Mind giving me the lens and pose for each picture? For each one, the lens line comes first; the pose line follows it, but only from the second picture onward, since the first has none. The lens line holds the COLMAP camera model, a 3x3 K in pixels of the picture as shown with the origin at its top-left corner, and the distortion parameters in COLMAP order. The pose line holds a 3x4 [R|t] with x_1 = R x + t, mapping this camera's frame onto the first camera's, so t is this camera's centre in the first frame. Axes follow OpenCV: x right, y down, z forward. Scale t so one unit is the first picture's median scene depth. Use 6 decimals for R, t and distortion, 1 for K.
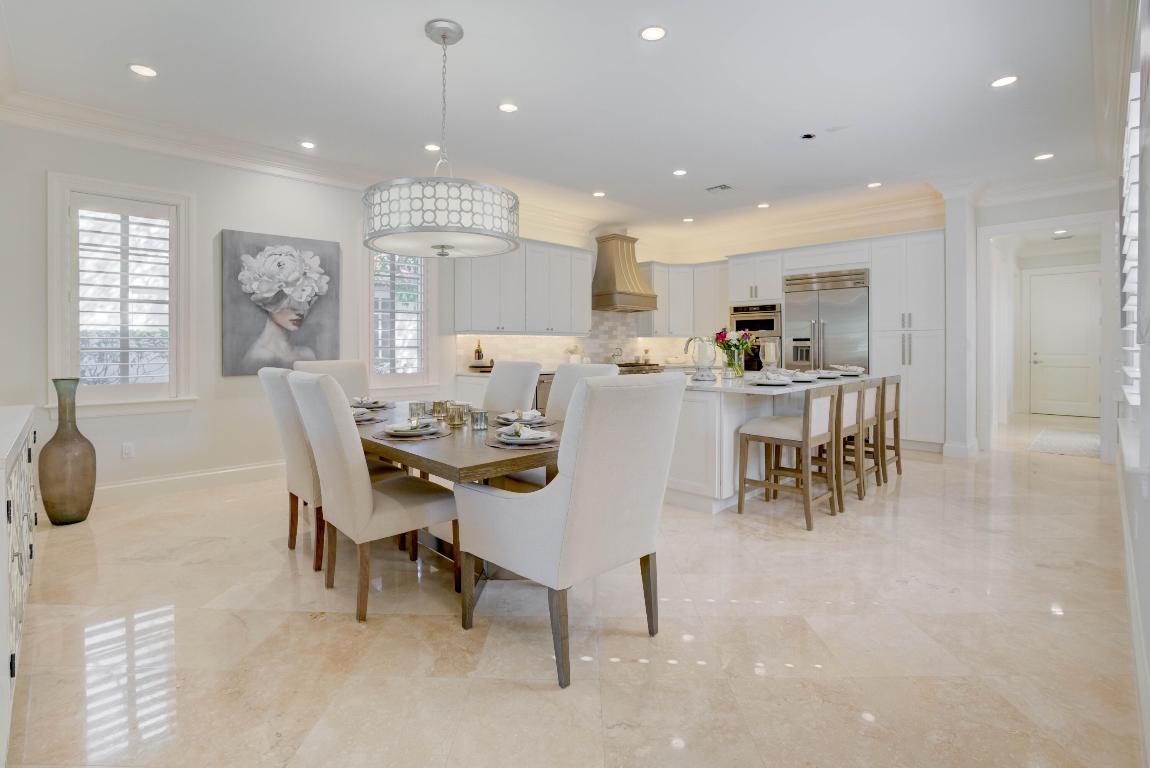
lens RADIAL K [[514.4, 0, 597.9], [0, 514.4, 345.7], [0, 0, 1]] dist [-0.001760, 0.001415]
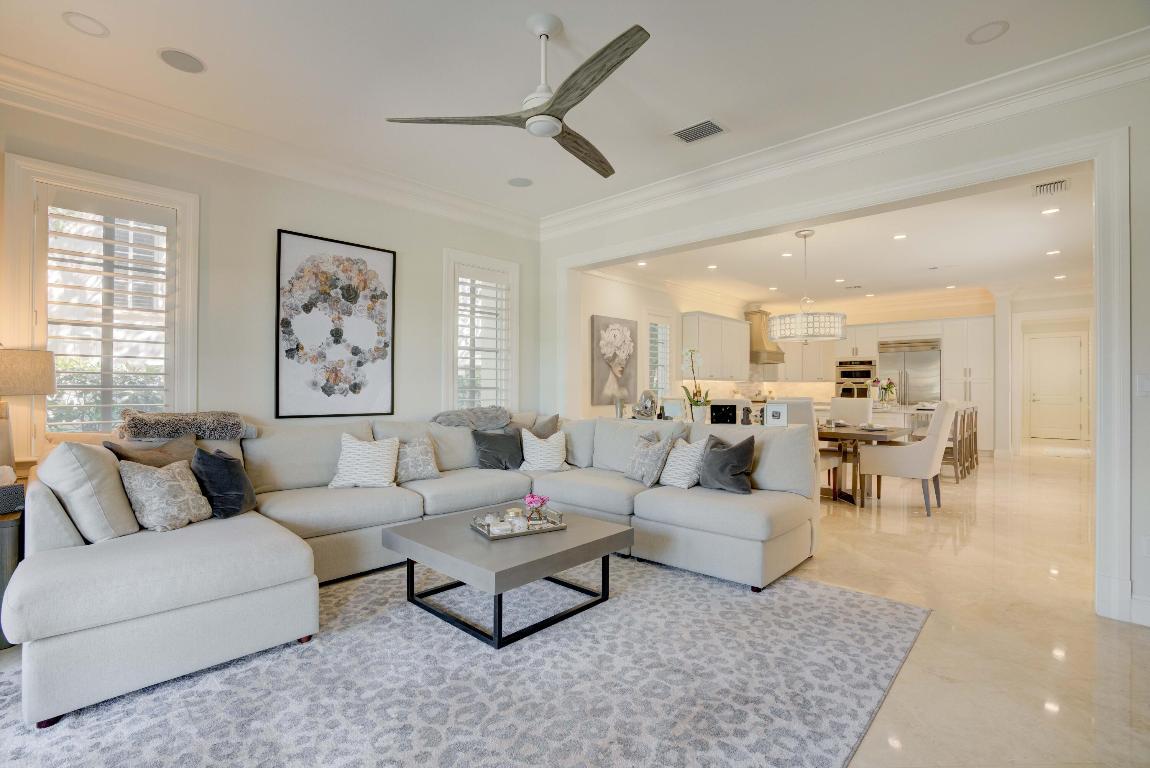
lens RADIAL K [[514.4, 0, 572.4], [0, 514.4, 383.8], [0, 0, 1]] dist [-0.001760, 0.001415]
pose [[0.997766, 0.004993, 0.066621, -0.719205], [-0.004425, 0.999953, -0.008678, 0.004318], [-0.066661, 0.008364, 0.997741, -0.488104]]
